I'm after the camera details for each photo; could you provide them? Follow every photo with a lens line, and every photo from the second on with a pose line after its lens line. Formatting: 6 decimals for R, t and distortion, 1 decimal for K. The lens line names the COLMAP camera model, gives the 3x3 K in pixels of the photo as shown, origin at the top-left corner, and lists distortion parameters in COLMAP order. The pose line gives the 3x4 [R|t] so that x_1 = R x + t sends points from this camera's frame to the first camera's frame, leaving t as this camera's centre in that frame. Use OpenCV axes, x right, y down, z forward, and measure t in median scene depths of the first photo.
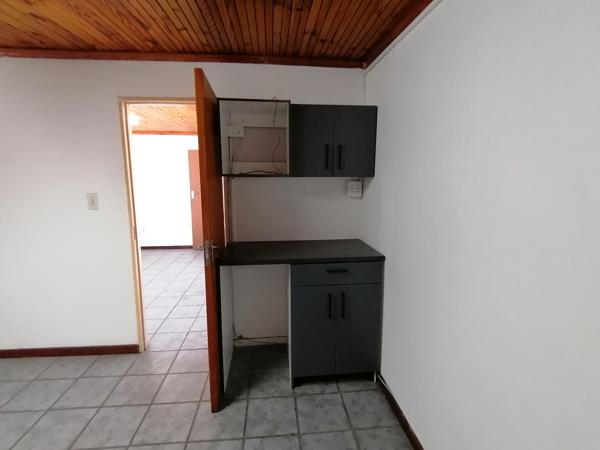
lens RADIAL K [[297.0, 0, 302.2], [0, 297.0, 219.2], [0, 0, 1]] dist [0.042006, -0.037066]
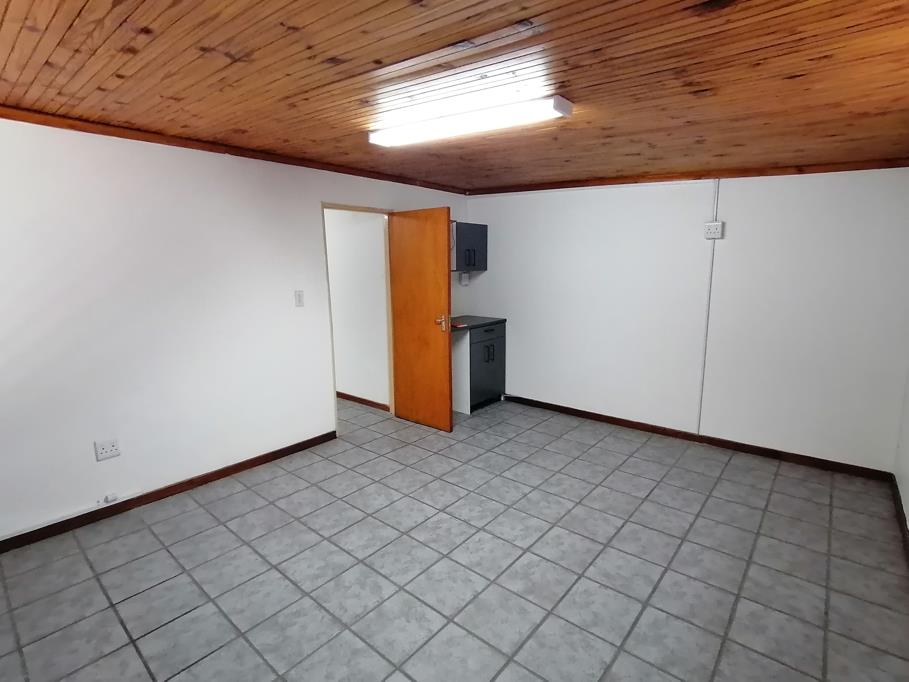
lens RADIAL K [[449.9, 0, 457.8], [0, 449.9, 332.3], [0, 0, 1]] dist [0.042006, -0.037066]
pose [[0.716175, -0.115618, 0.688277, -1.558435], [0.111082, 0.992495, 0.051137, 0.040808], [-0.689024, 0.039832, 0.723643, -0.581403]]
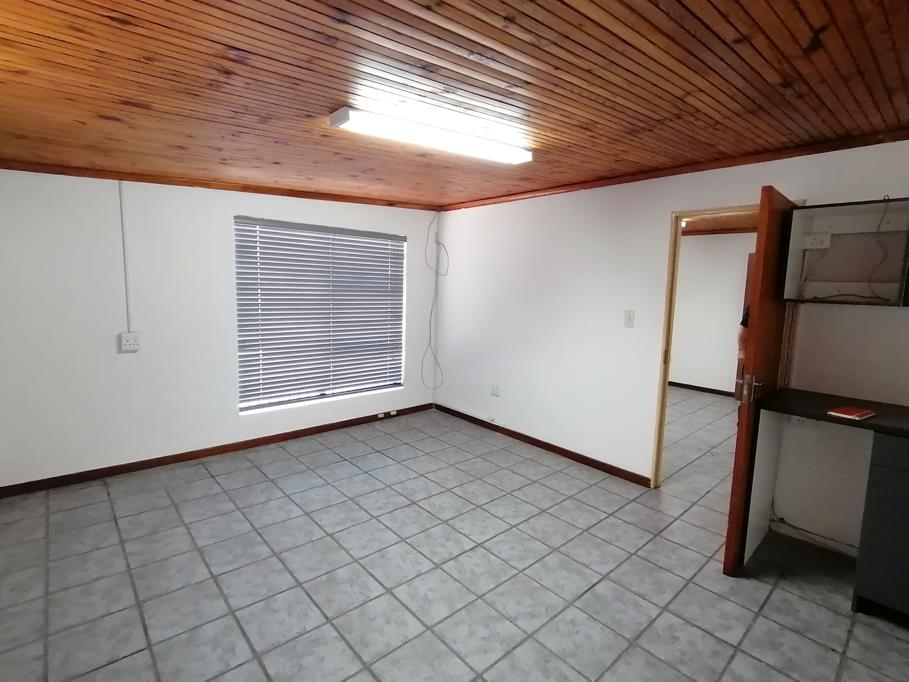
lens RADIAL K [[450.0, 0, 455.1], [0, 450.0, 332.1], [0, 0, 1]] dist [-0.005752, -0.001951]
pose [[0.592581, 0.102905, -0.798911, 0.176662], [-0.142968, 0.989496, 0.021409, 0.037764], [0.792722, 0.101532, 0.601068, -0.401474]]
